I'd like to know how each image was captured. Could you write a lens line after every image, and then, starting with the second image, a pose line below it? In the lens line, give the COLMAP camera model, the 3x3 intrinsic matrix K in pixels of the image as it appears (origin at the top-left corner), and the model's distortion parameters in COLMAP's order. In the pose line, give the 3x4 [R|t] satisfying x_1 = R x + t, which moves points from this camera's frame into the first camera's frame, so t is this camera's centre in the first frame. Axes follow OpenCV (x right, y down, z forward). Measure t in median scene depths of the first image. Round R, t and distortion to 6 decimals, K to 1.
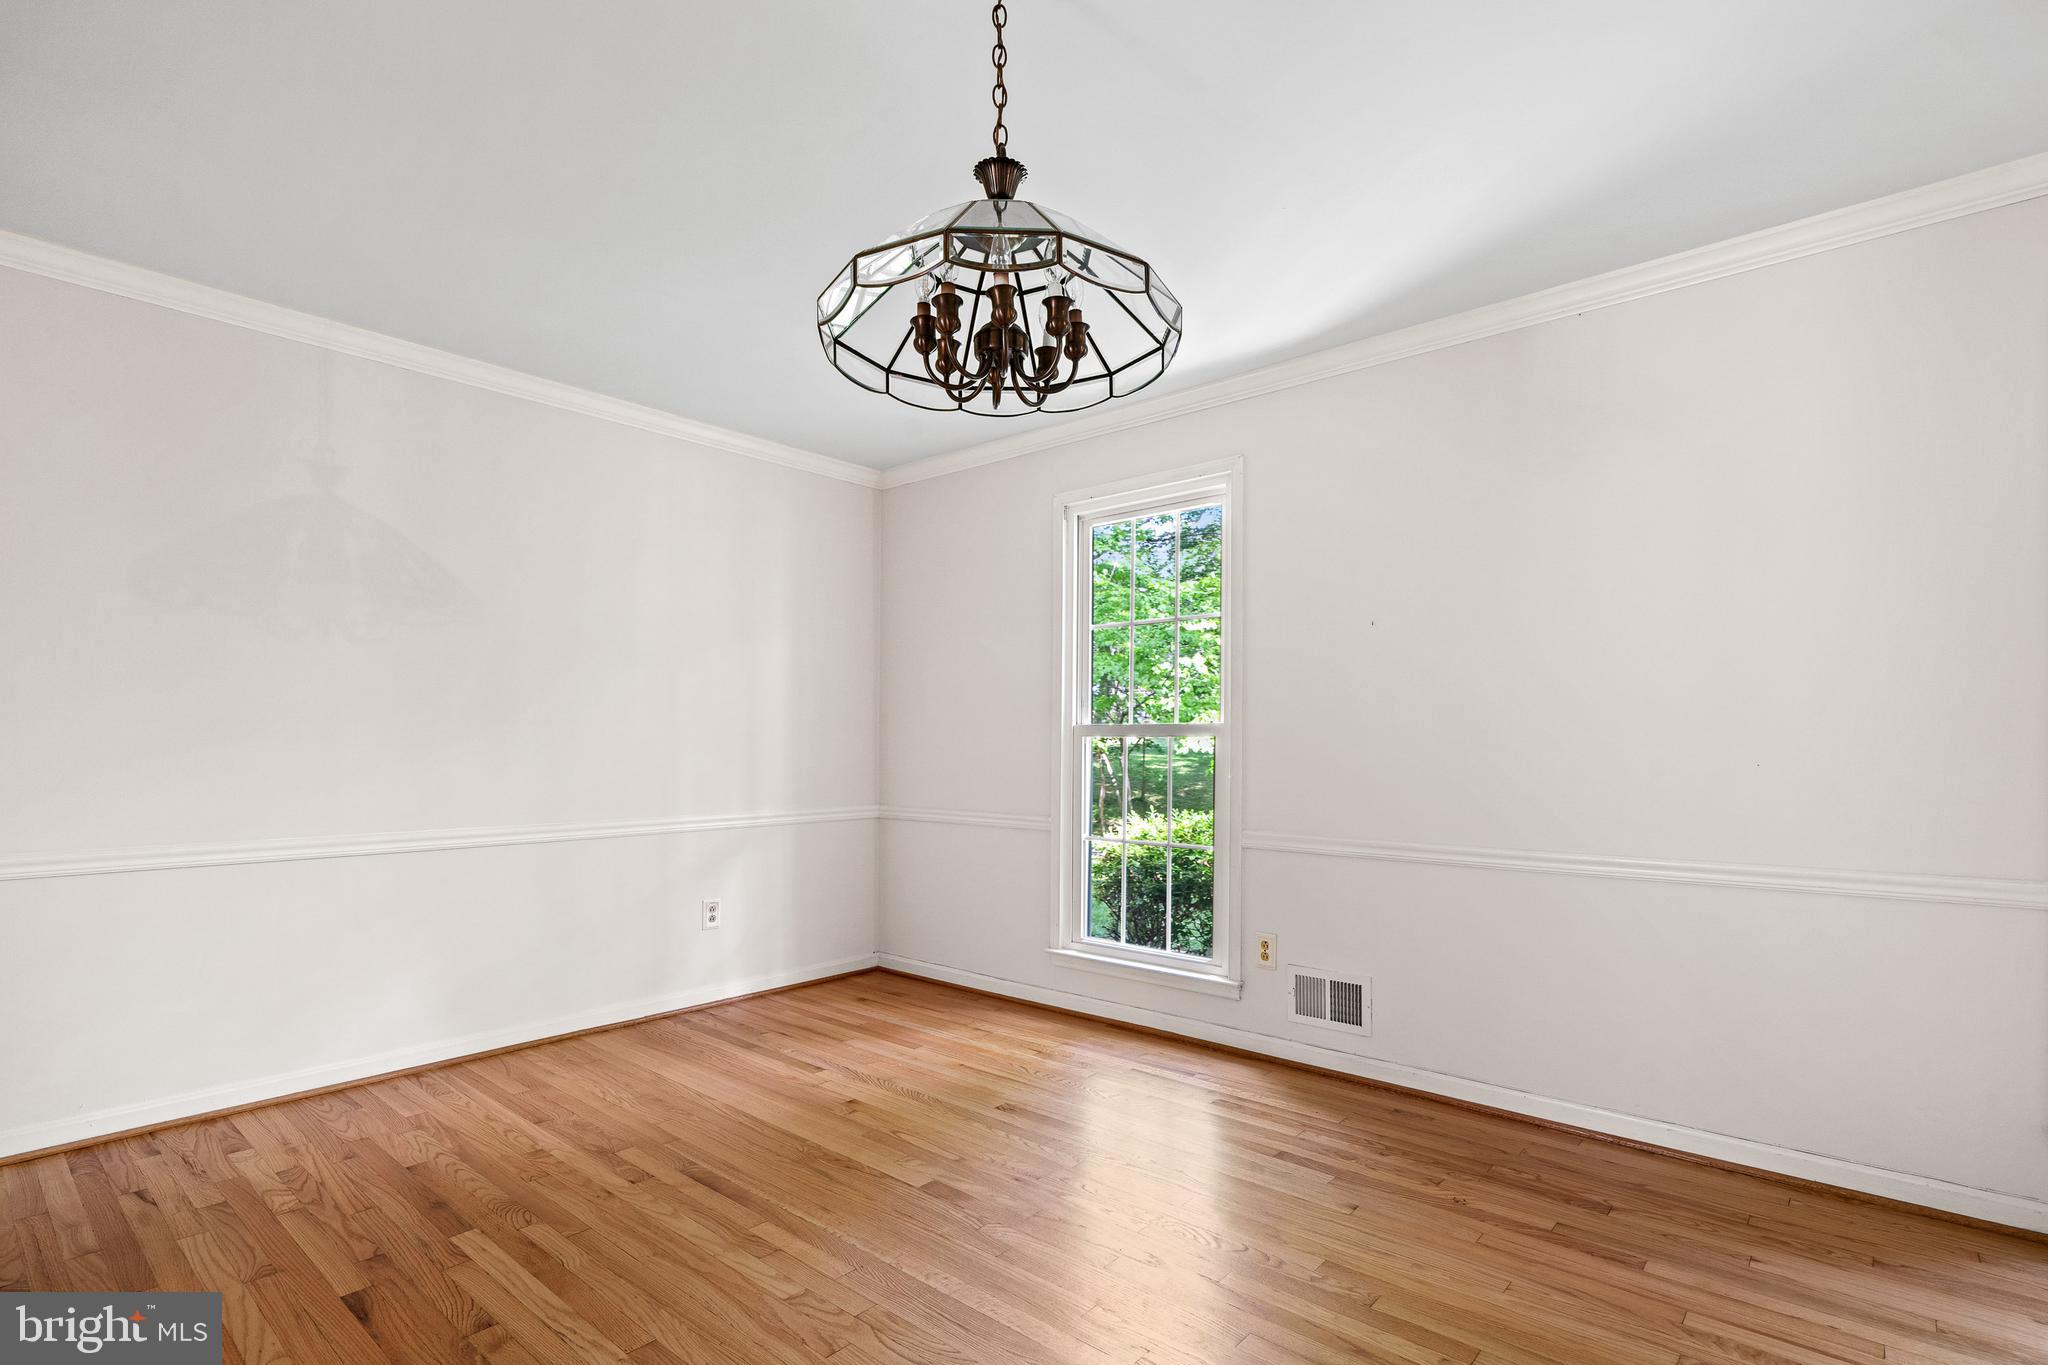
lens RADIAL K [[966.8, 0, 1036.6], [0, 966.8, 743.6], [0, 0, 1]] dist [-0.002255, 0.001692]
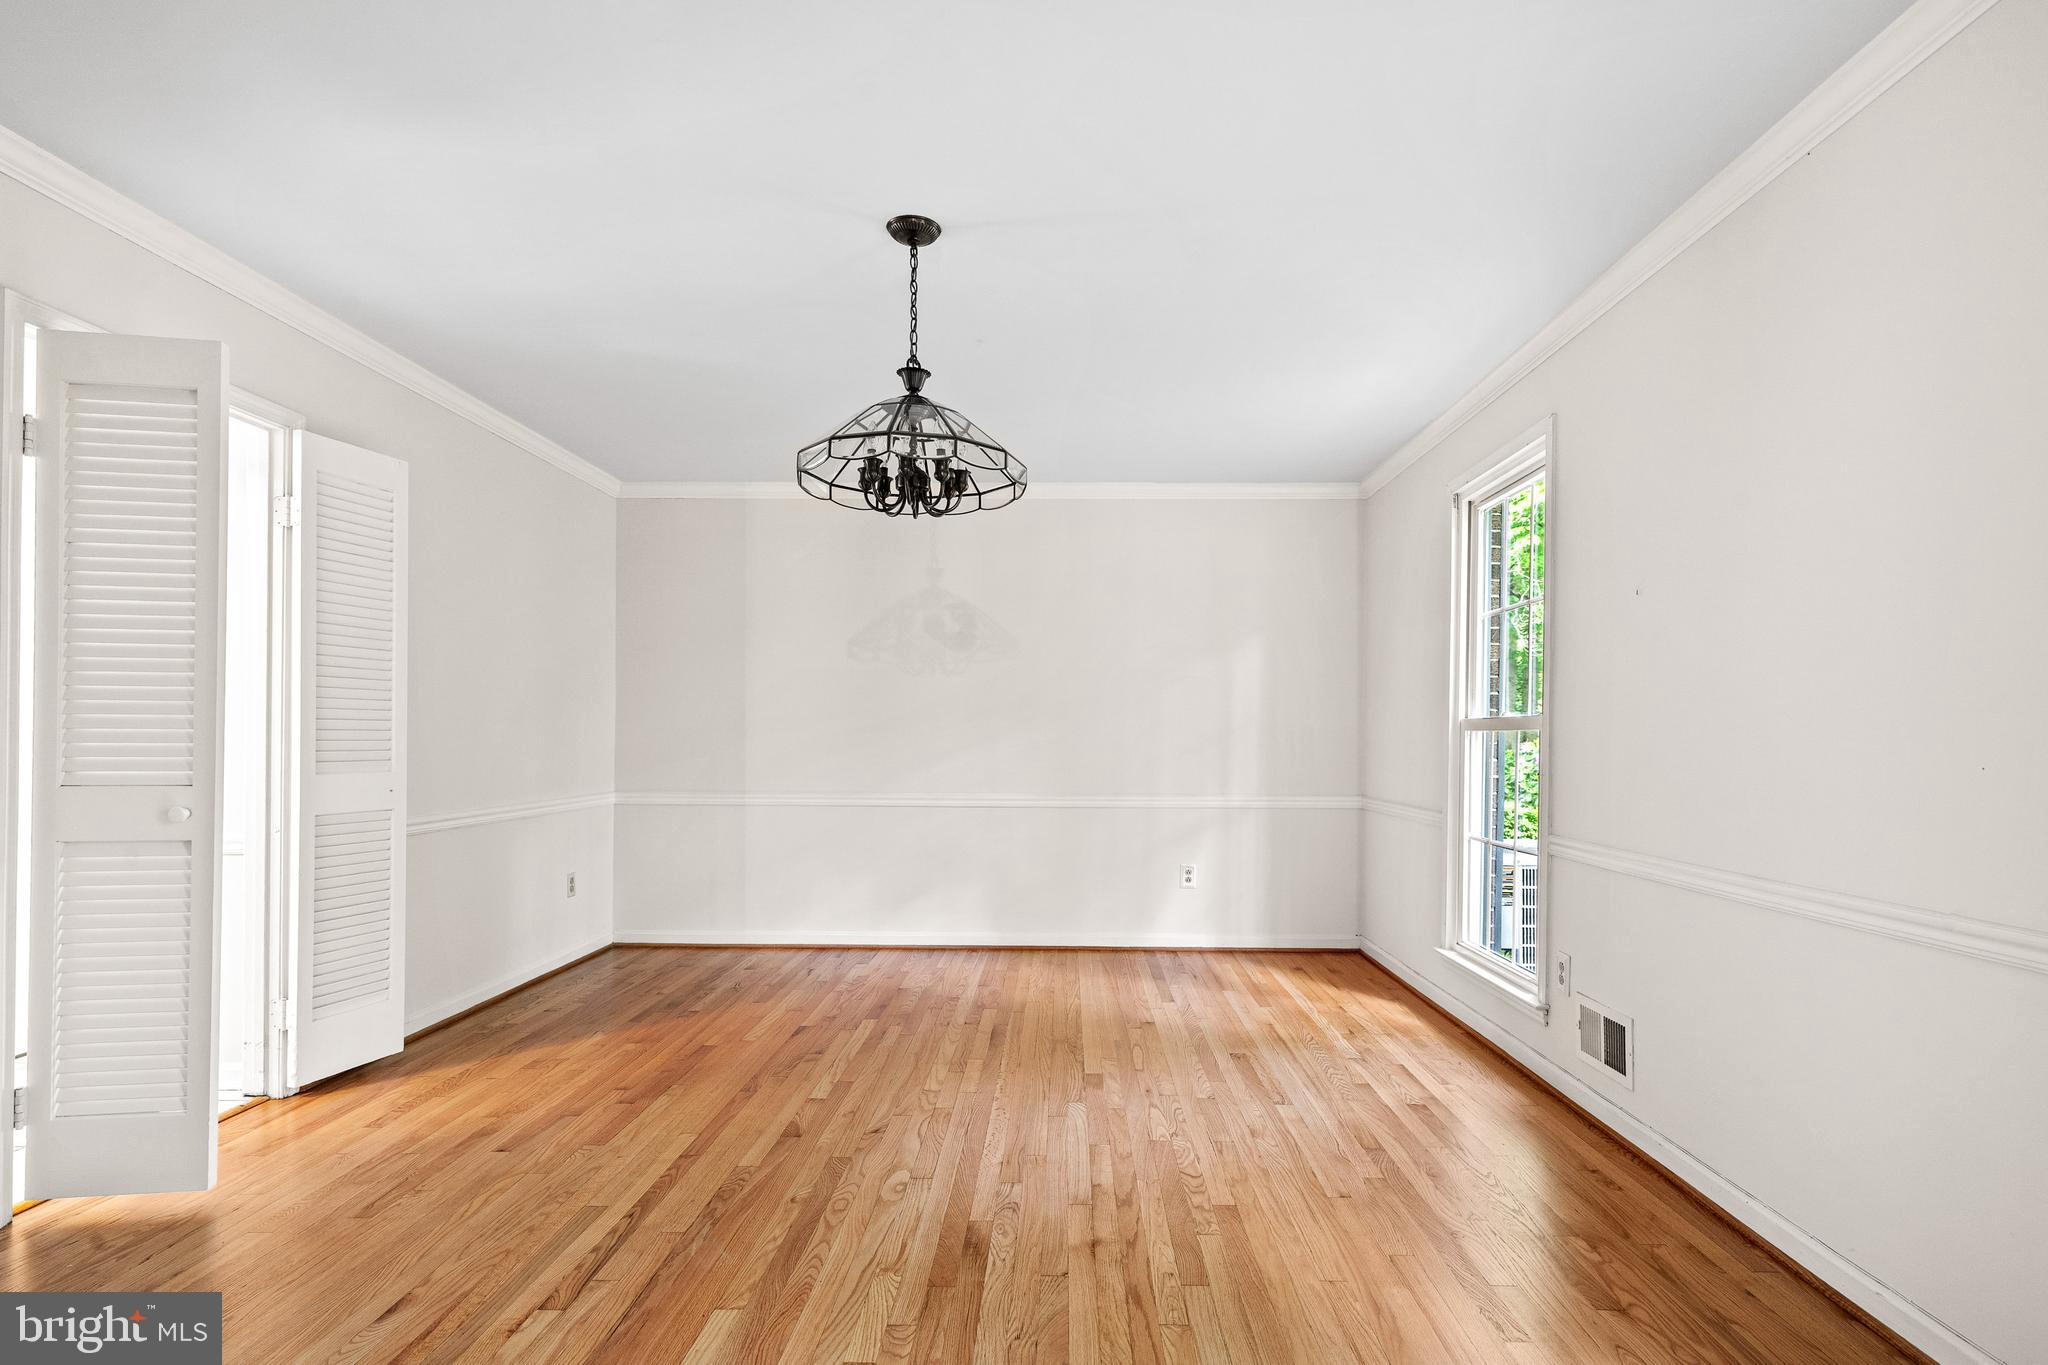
lens RADIAL K [[966.8, 0, 1055.7], [0, 966.8, 737.2], [0, 0, 1]] dist [-0.002255, 0.001692]
pose [[0.656155, 0.000997, -0.754625, 0.615461], [-0.005686, 0.999977, -0.003623, 0.004950], [0.754605, 0.006668, 0.656146, 0.075473]]
